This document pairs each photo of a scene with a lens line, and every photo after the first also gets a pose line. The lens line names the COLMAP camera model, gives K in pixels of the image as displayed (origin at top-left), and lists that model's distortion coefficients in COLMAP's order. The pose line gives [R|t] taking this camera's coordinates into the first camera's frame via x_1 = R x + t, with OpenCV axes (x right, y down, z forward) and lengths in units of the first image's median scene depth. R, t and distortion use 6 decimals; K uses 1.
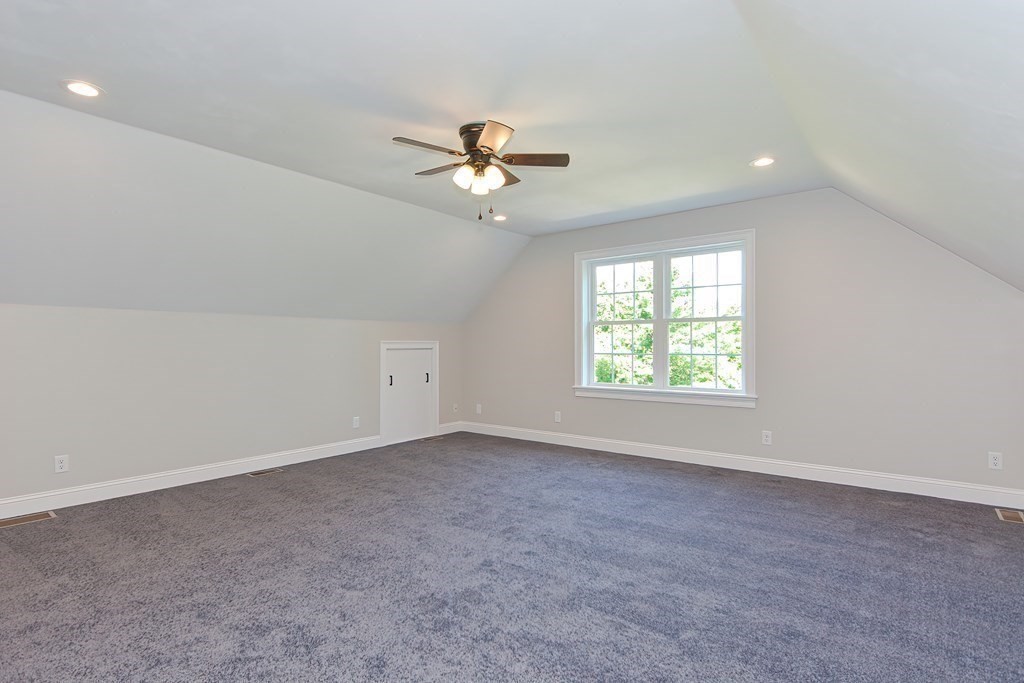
lens RADIAL K [[502.8, 0, 477.3], [0, 502.8, 341.9], [0, 0, 1]] dist [0.002651, -0.009163]
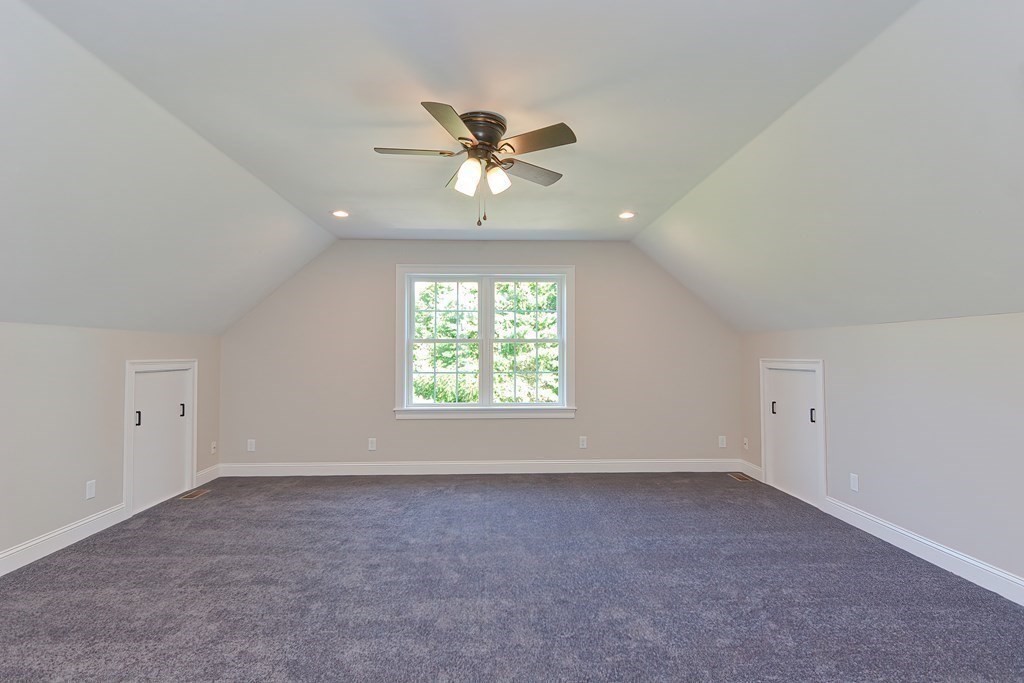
lens RADIAL K [[502.8, 0, 521.5], [0, 502.8, 342.5], [0, 0, 1]] dist [0.002651, -0.009163]
pose [[0.748885, 0.019508, 0.662412, -0.293061], [-0.004508, 0.999693, -0.024343, -0.013965], [-0.662684, 0.015244, 0.748744, 0.186480]]
